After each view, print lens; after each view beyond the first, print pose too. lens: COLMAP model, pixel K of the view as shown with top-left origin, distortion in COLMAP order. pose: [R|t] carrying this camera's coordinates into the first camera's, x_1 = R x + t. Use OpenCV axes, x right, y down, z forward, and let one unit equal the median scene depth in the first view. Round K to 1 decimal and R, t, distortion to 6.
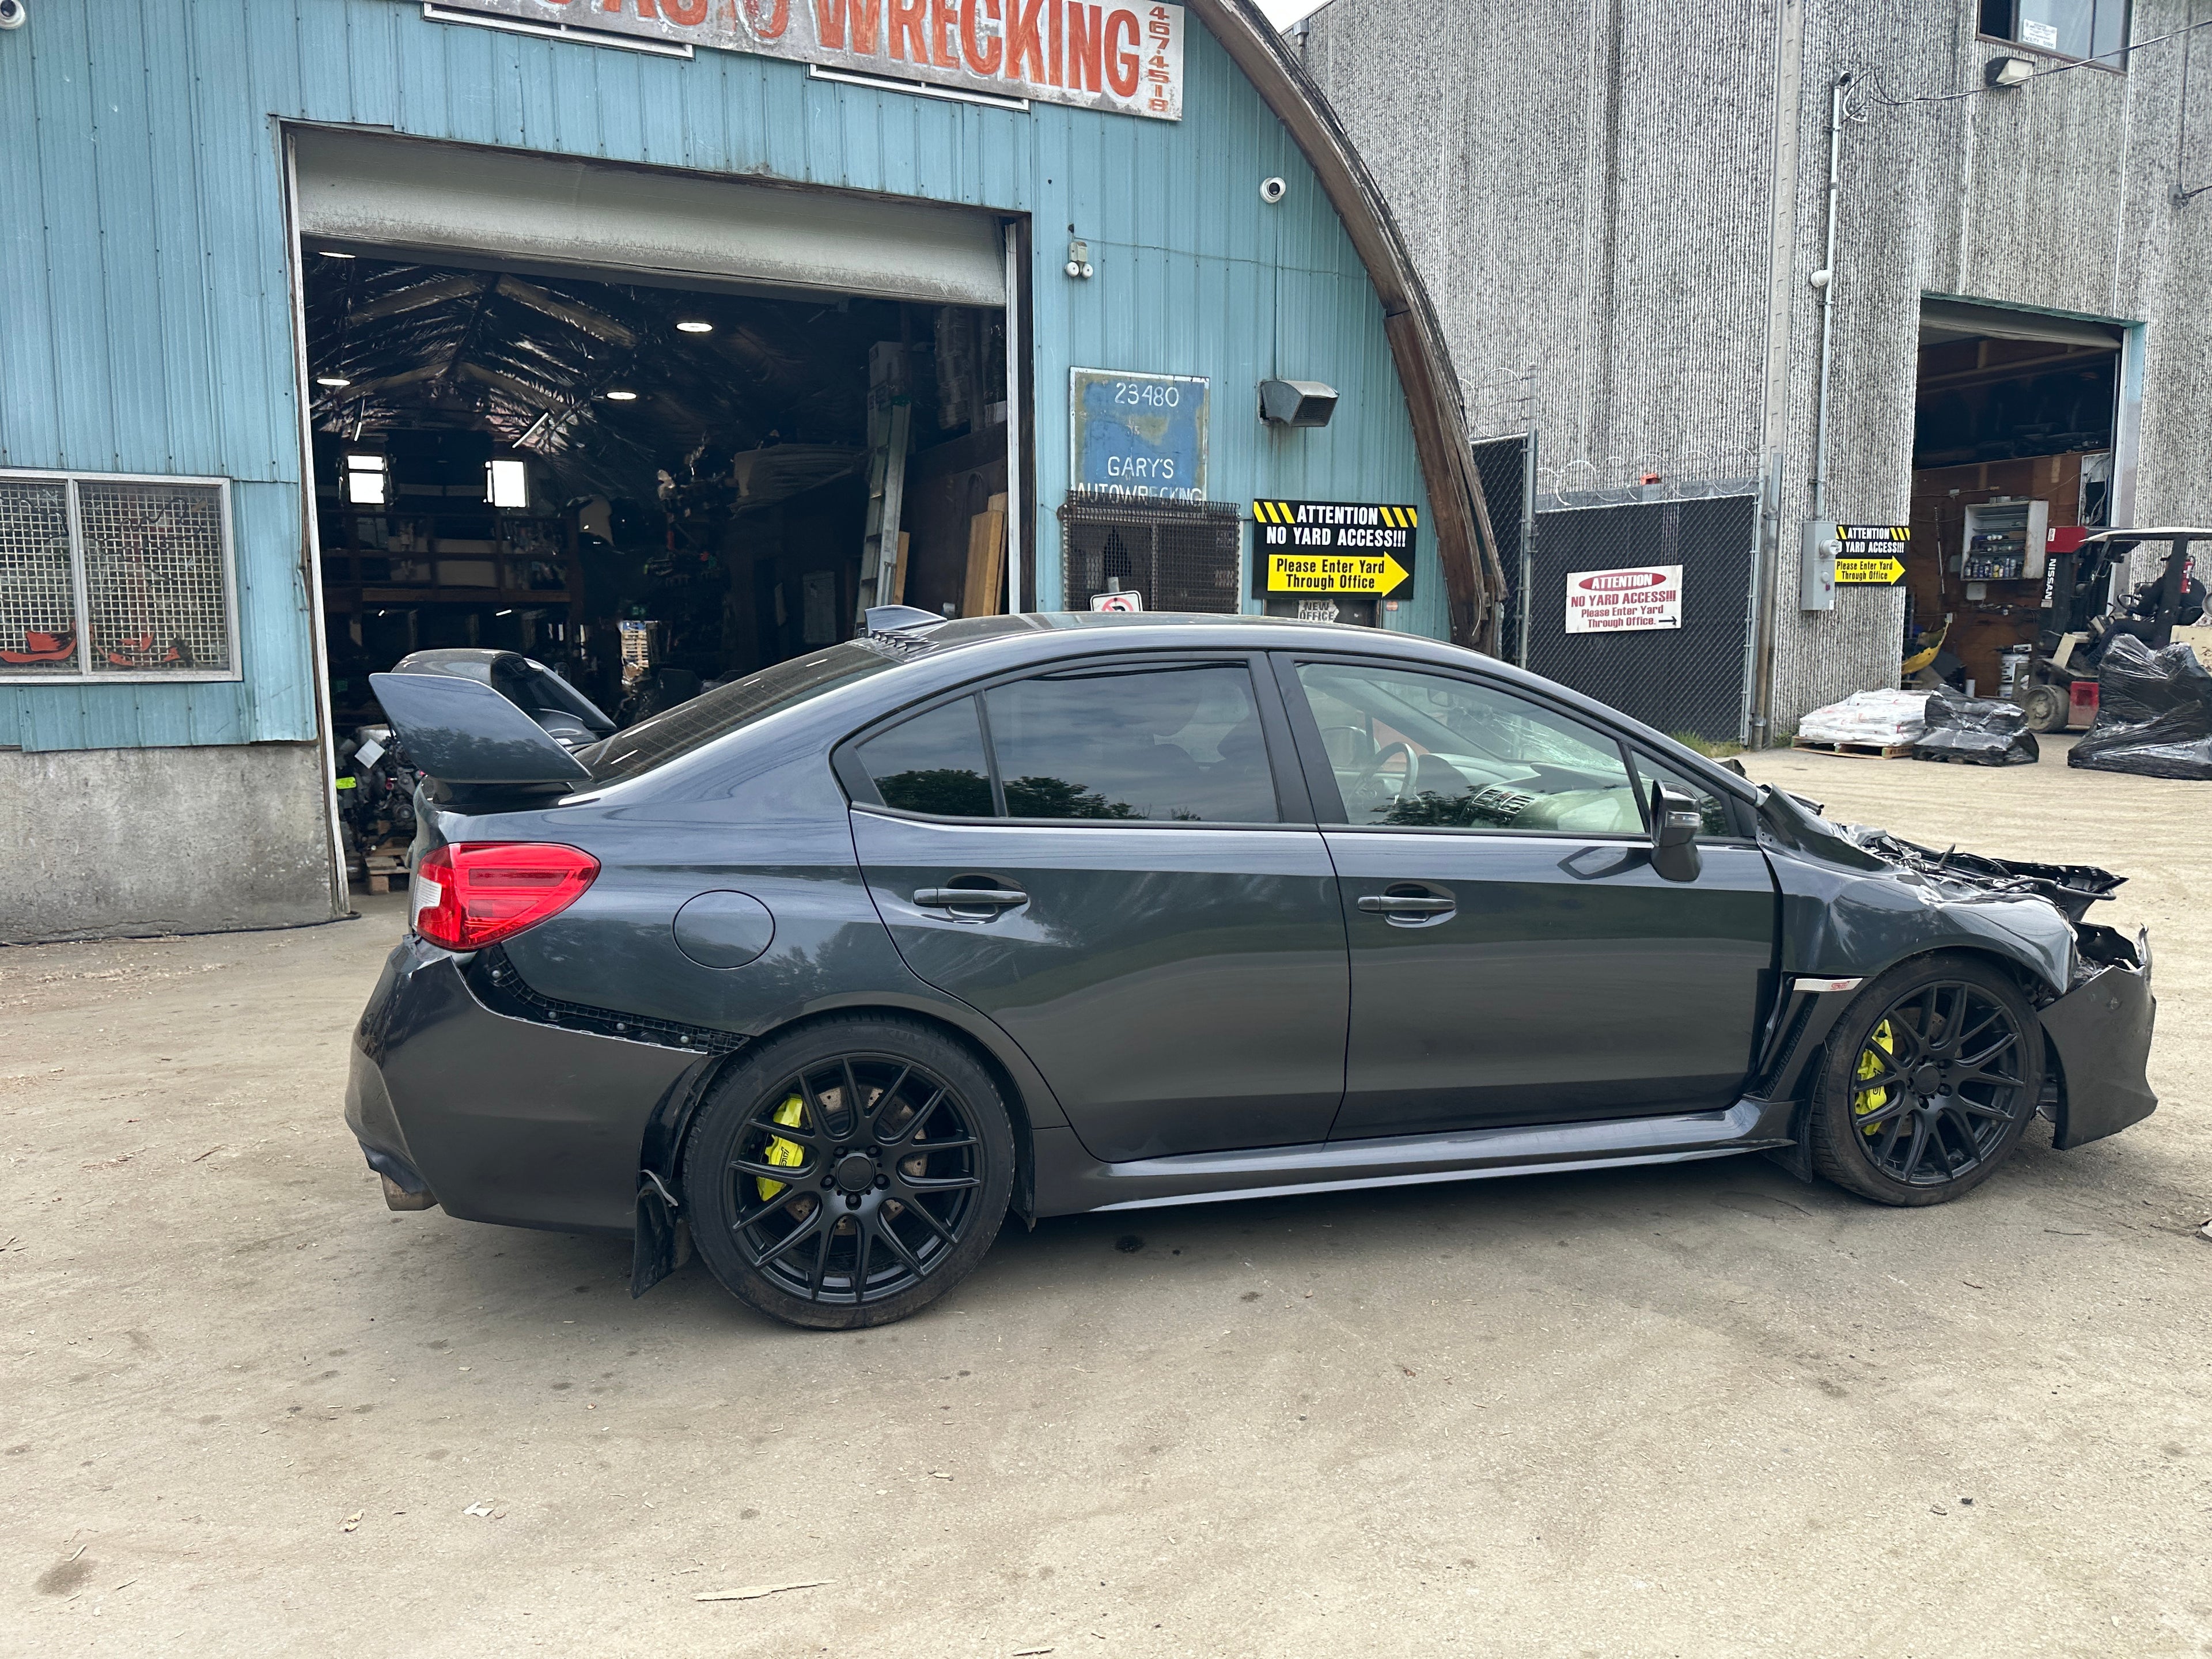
lens RADIAL K [[1555.4, 0, 1116.2], [0, 1555.4, 856.2], [0, 0, 1]] dist [0.024392, -0.031348]
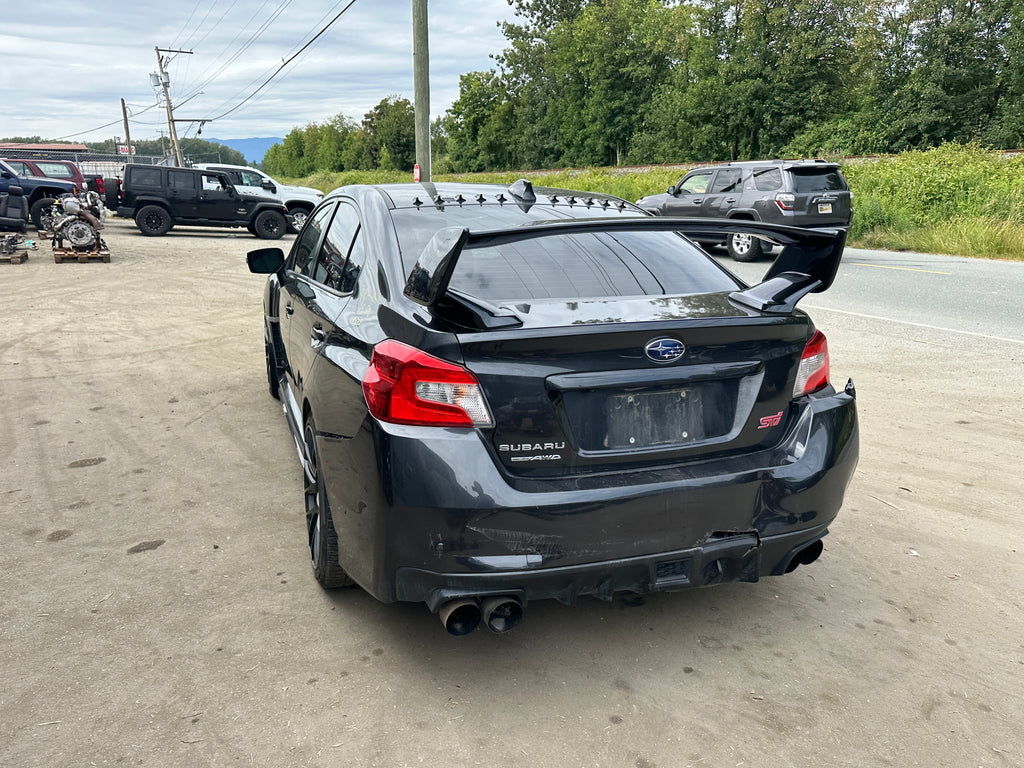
lens RADIAL K [[720.1, 0, 513.5], [0, 720.1, 380.6], [0, 0, 1]] dist [0.024392, -0.031348]
pose [[-0.106383, -0.252145, 0.961824, -0.448432], [0.133214, 0.954979, 0.265085, -0.078661], [-0.985361, 0.156329, -0.068004, 0.537939]]
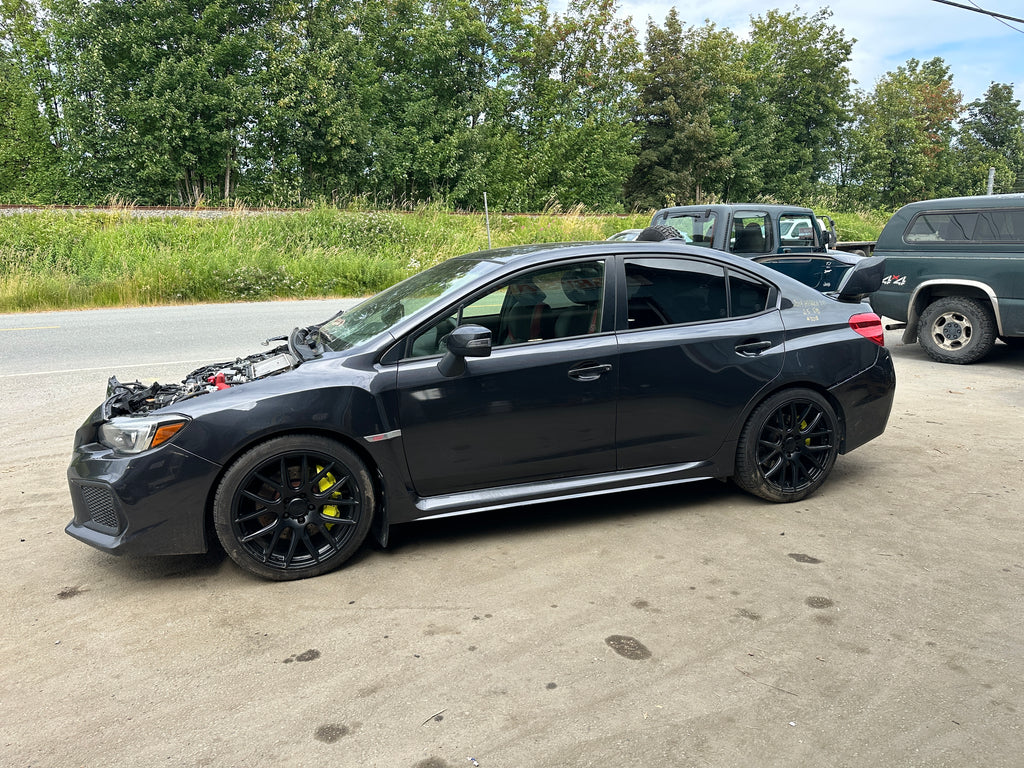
lens RADIAL K [[720.1, 0, 509.1], [0, 720.1, 393.3], [0, 0, 1]] dist [0.024392, -0.031348]
pose [[-0.996463, 0.028698, -0.078981, 0.108774], [0.000219, 0.940763, 0.339063, -0.155998], [0.084032, 0.337847, -0.937442, 1.058323]]
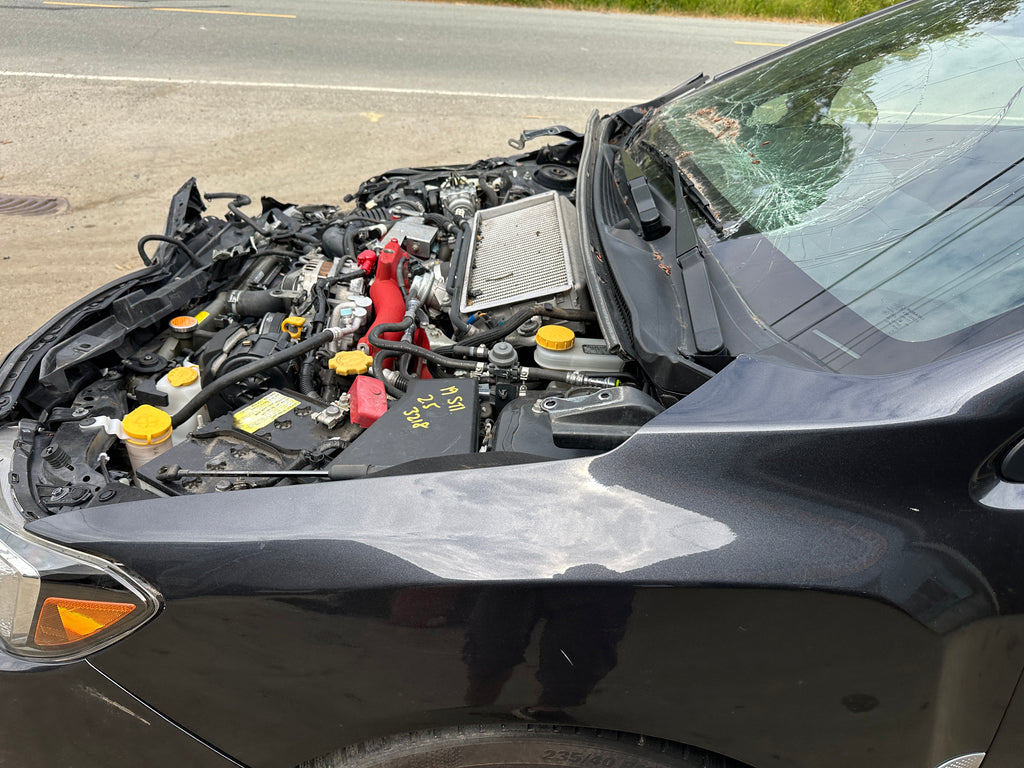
lens RADIAL K [[730.7, 0, 514.5], [0, 730.7, 387.8], [0, 0, 1]] dist [0.010138, -0.000270]
pose [[-0.961489, -0.191637, 0.197014, 0.188533], [-0.023043, 0.770504, 0.637019, -0.094602], [-0.273877, 0.607947, -0.745247, 0.741179]]
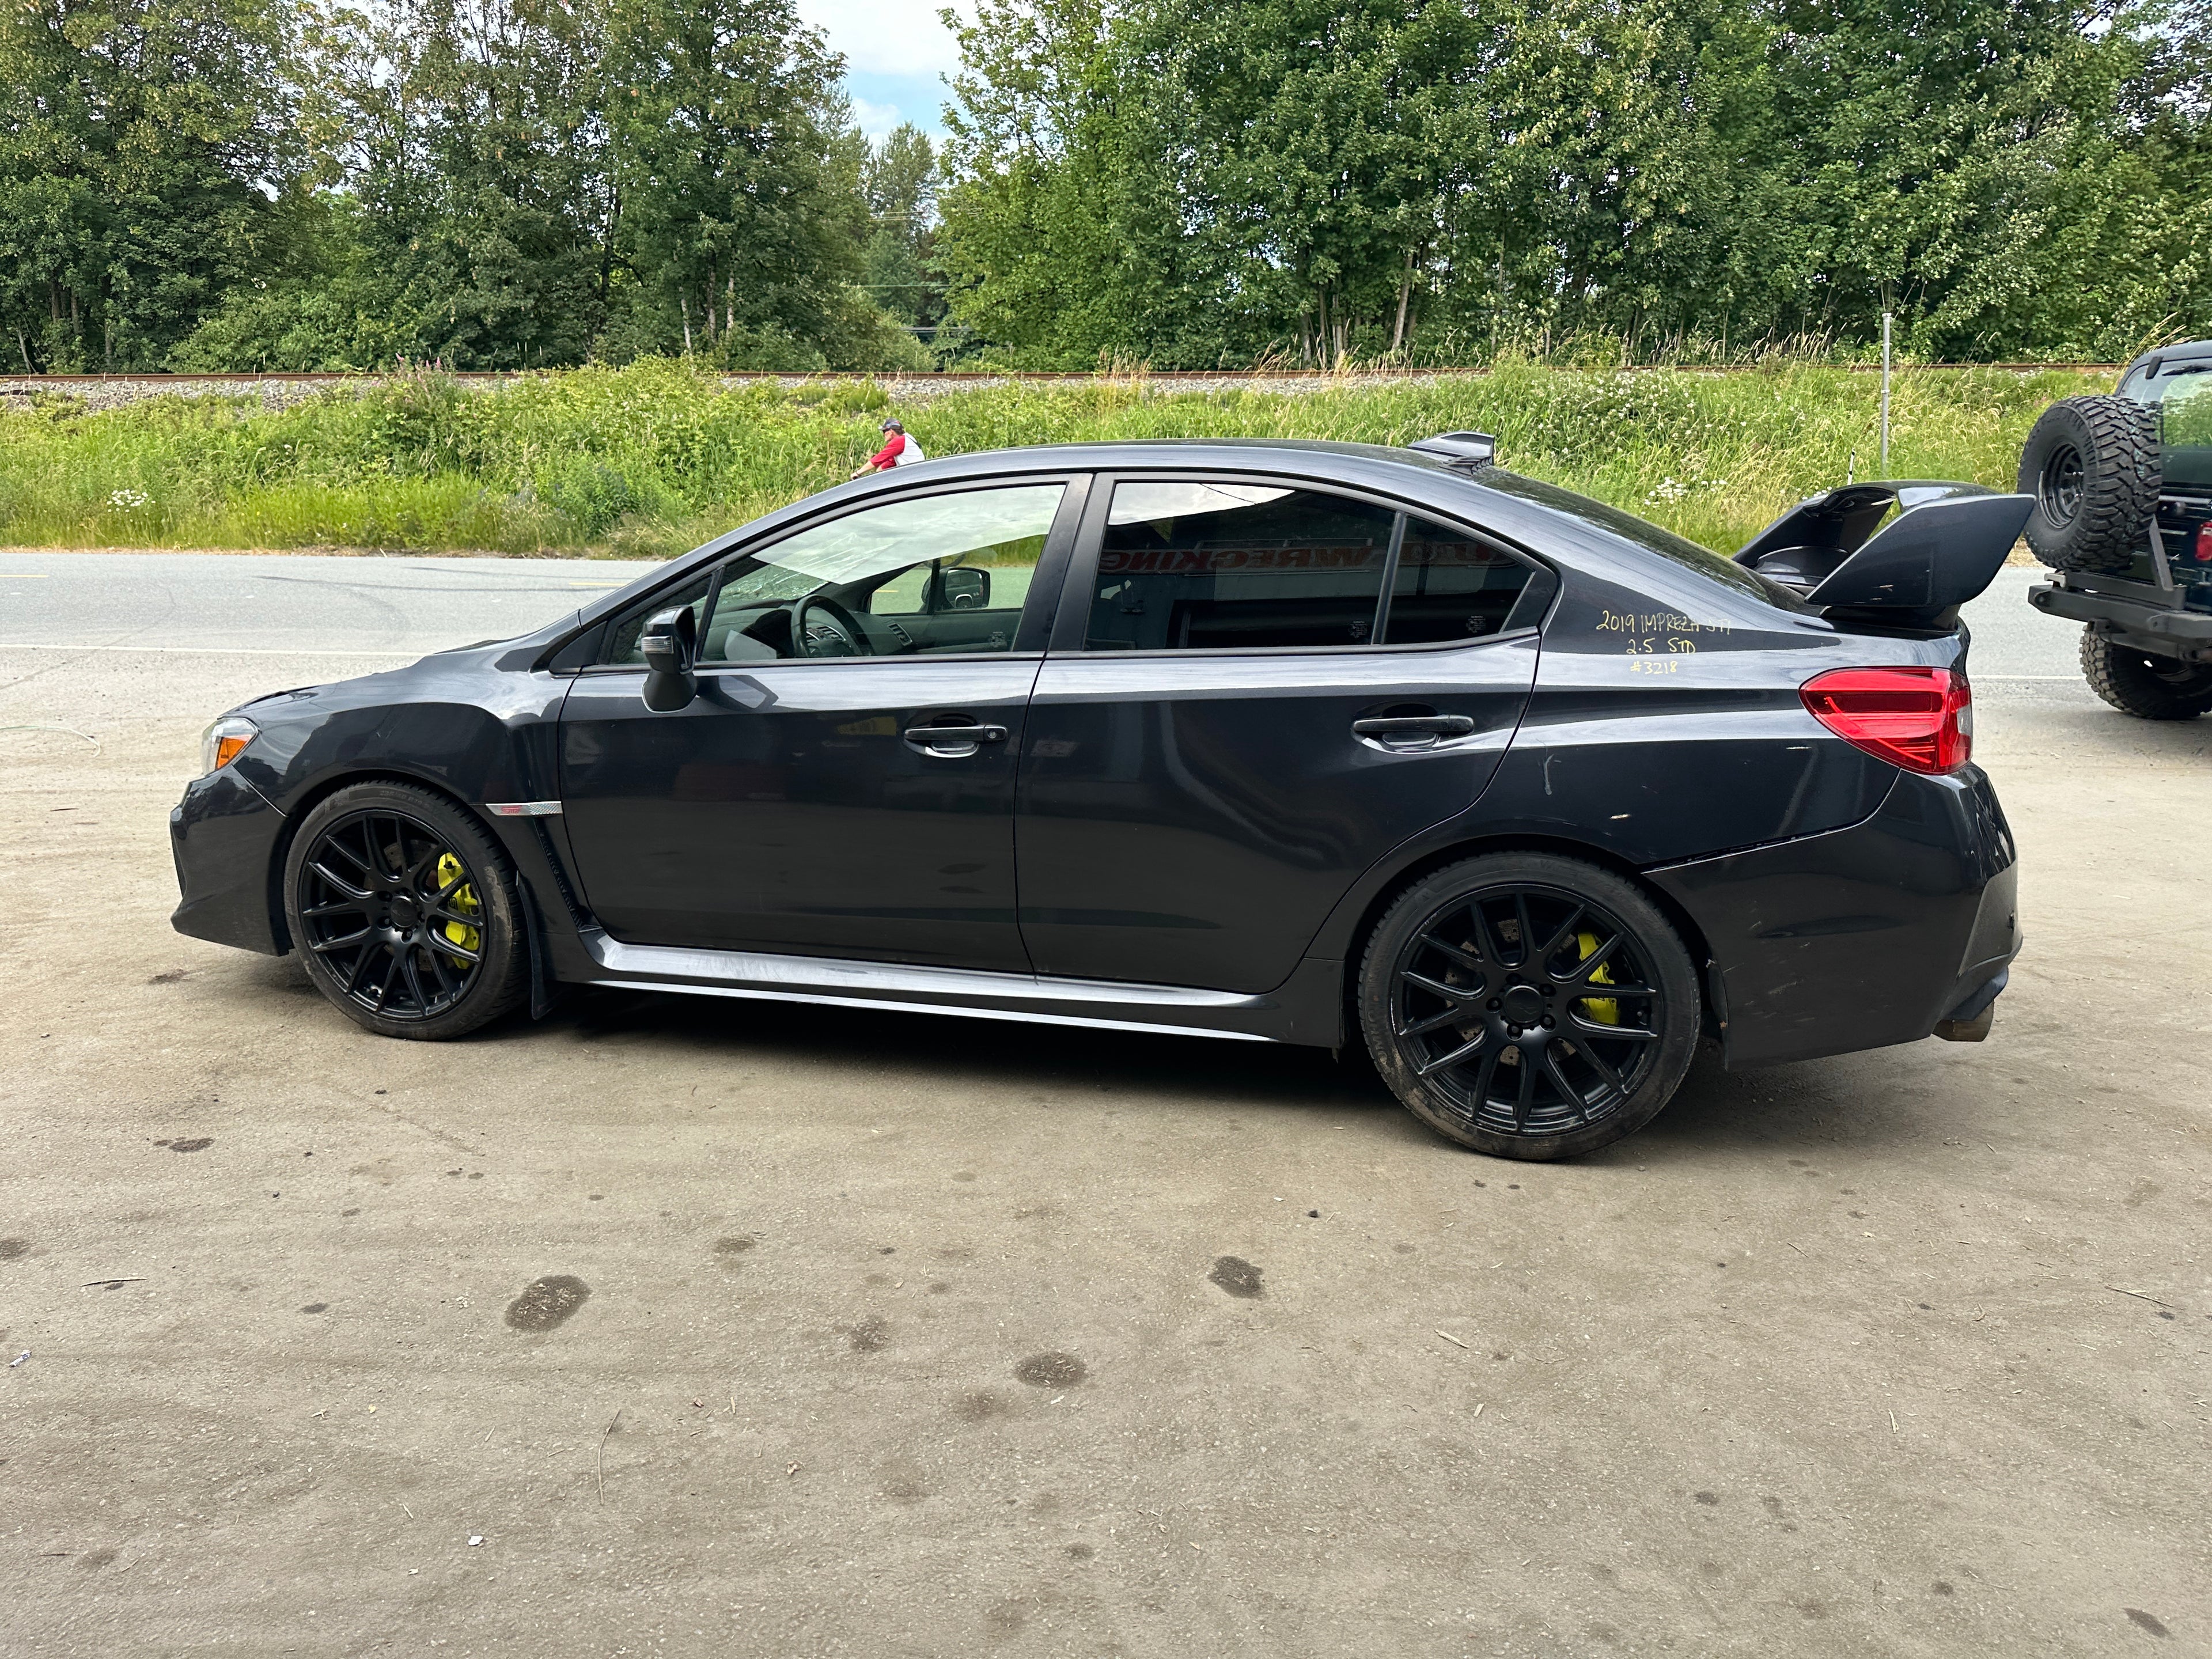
lens RADIAL K [[1555.4, 0, 1109.4], [0, 1555.4, 831.0], [0, 0, 1]] dist [0.024392, -0.031348]
pose [[-0.866935, -0.115593, 0.484833, -0.223330], [0.073198, 0.932661, 0.353250, -0.140480], [-0.493018, 0.341733, -0.800095, 0.968671]]
